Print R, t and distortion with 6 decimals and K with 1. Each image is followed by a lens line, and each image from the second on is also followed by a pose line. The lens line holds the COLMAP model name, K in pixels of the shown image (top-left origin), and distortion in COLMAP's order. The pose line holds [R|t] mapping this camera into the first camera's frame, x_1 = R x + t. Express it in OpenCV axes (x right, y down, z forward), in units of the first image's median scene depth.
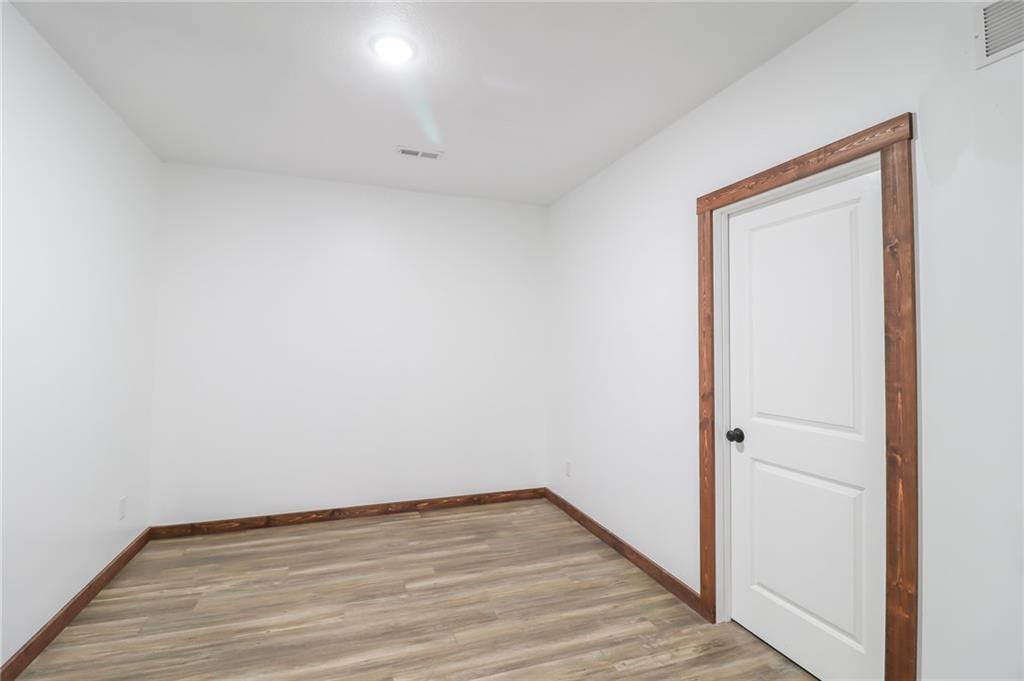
lens RADIAL K [[495.2, 0, 512.0], [0, 495.2, 340.5], [0, 0, 1]] dist [-0.000066, -0.000131]
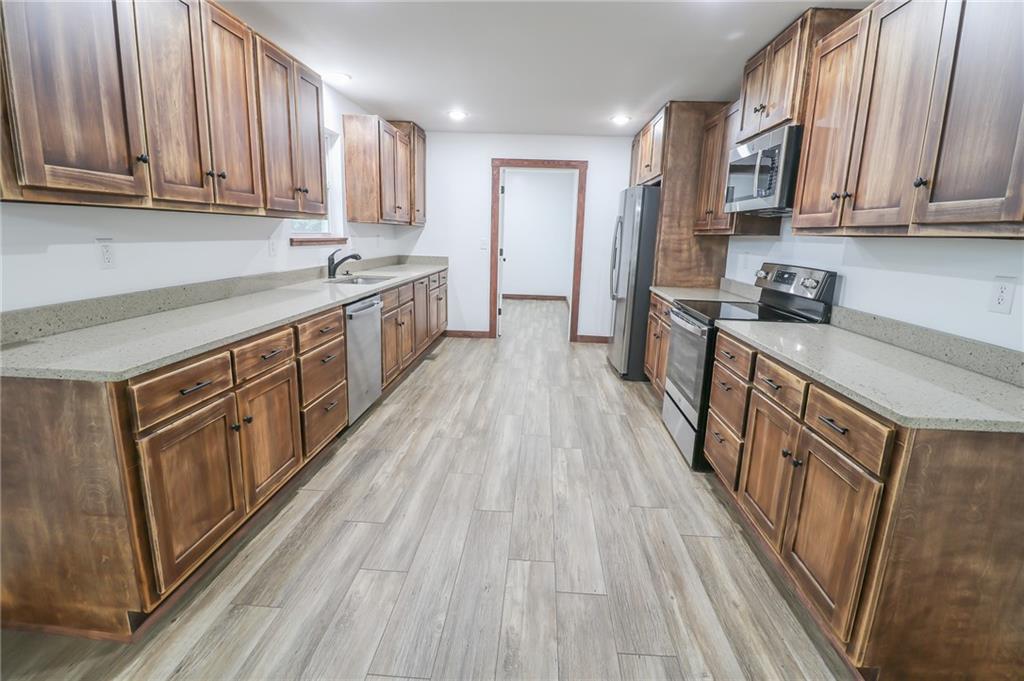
lens RADIAL K [[475.0, 0, 520.2], [0, 475.0, 329.9], [0, 0, 1]] dist [0.000916, -0.012746]
pose [[0.388649, -0.172893, 0.905019, -1.793381], [-0.035841, 0.978657, 0.202352, 0.026503], [-0.920689, -0.111081, 0.374157, 0.026587]]
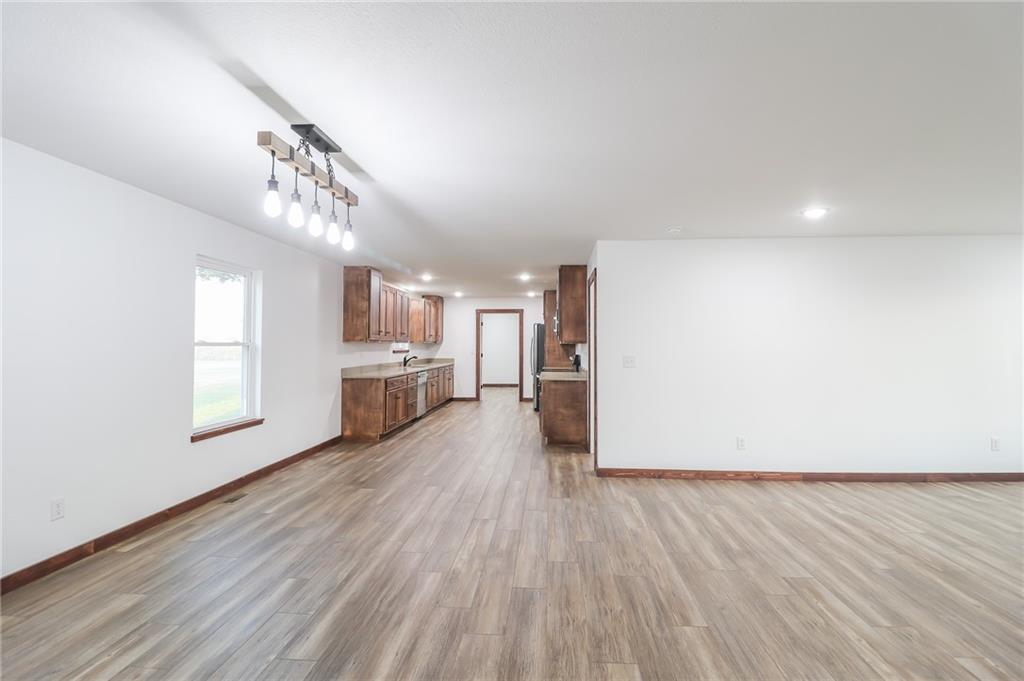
lens RADIAL K [[475.0, 0, 520.2], [0, 475.0, 329.9], [0, 0, 1]] dist [0.000916, -0.012746]
pose [[0.399680, 0.026594, 0.916269, -3.717171], [-0.005371, 0.999630, -0.026671, 0.005390], [-0.916639, 0.005738, 0.399675, -1.157854]]
